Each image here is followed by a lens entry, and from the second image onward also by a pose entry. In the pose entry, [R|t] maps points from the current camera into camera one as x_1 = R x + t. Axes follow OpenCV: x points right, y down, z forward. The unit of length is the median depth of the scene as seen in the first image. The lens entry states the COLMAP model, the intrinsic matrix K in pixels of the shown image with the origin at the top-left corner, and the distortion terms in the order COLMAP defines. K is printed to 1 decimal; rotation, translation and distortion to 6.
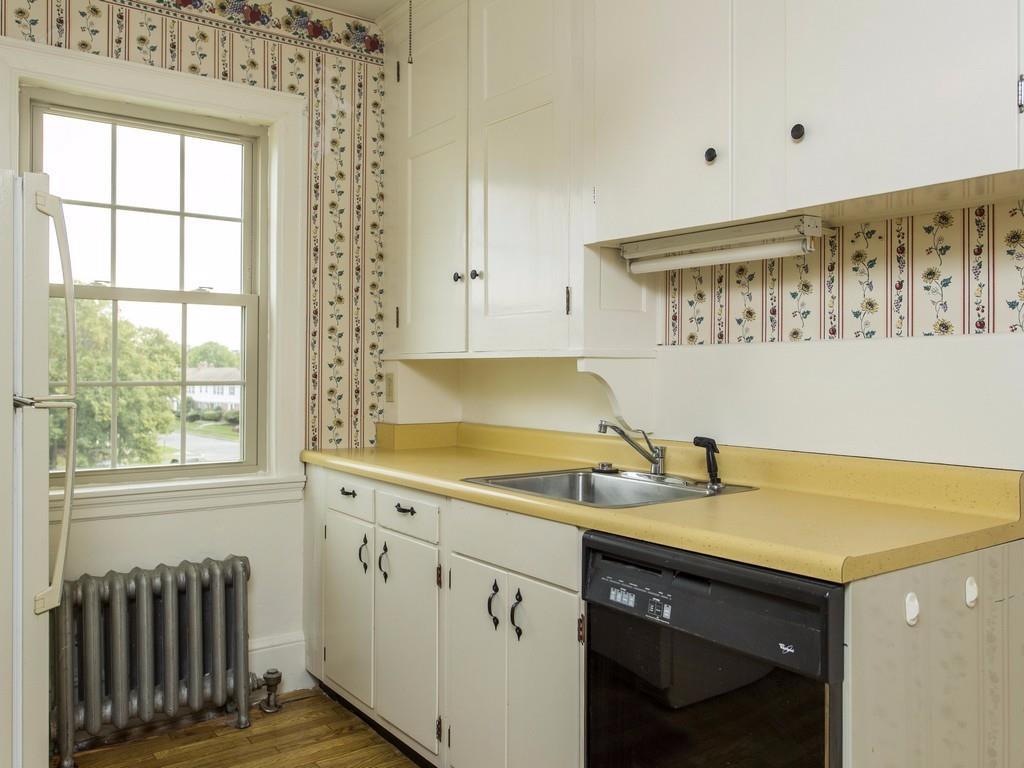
lens RADIAL K [[887.9, 0, 510.4], [0, 887.9, 382.2], [0, 0, 1]] dist [0.017888, -0.005602]
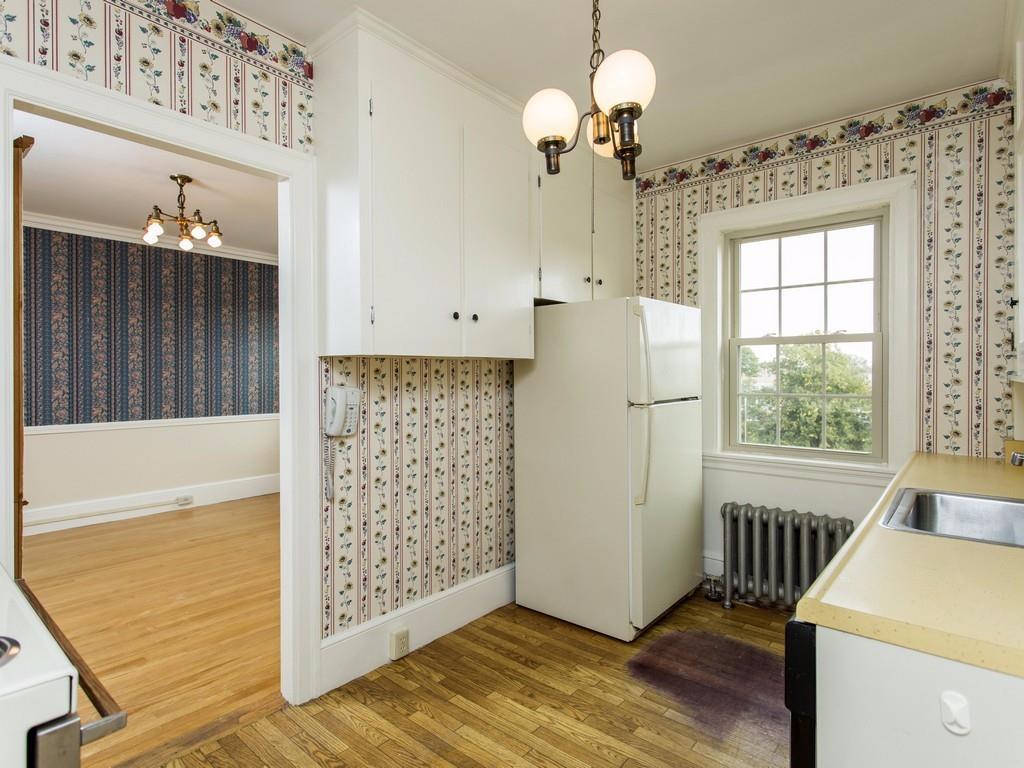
lens RADIAL K [[553.2, 0, 495.3], [0, 553.2, 386.6], [0, 0, 1]] dist [0.021162, -0.000775]
pose [[0.217747, 0.015151, -0.975888, 0.592004], [-0.017500, 0.999779, 0.011618, -0.021781], [0.975848, 0.014548, 0.217965, 0.345016]]
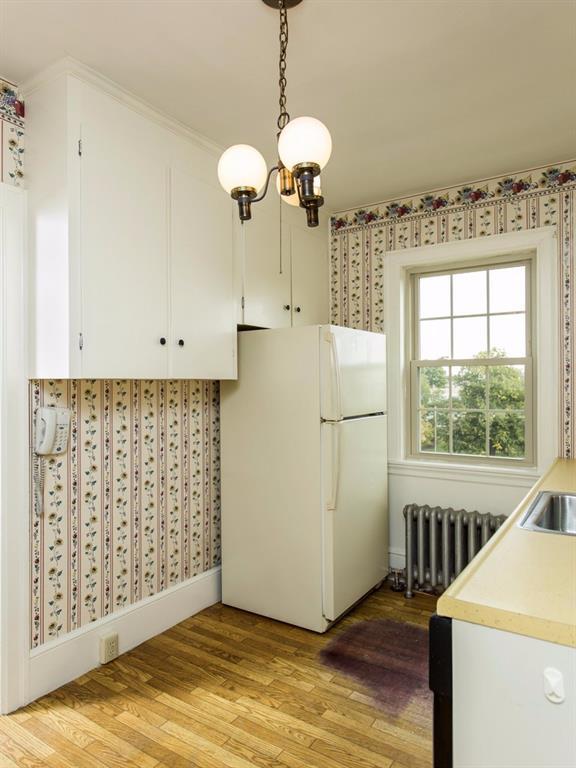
lens RADIAL K [[507.6, 0, 269.6], [0, 507.6, 394.2], [0, 0, 1]] dist [0.006616, 0.008733]
pose [[0.331628, 0.003458, -0.943404, 0.601369], [-0.016451, 0.999862, -0.002118, -0.029872], [0.943267, 0.016223, 0.331639, 0.355565]]
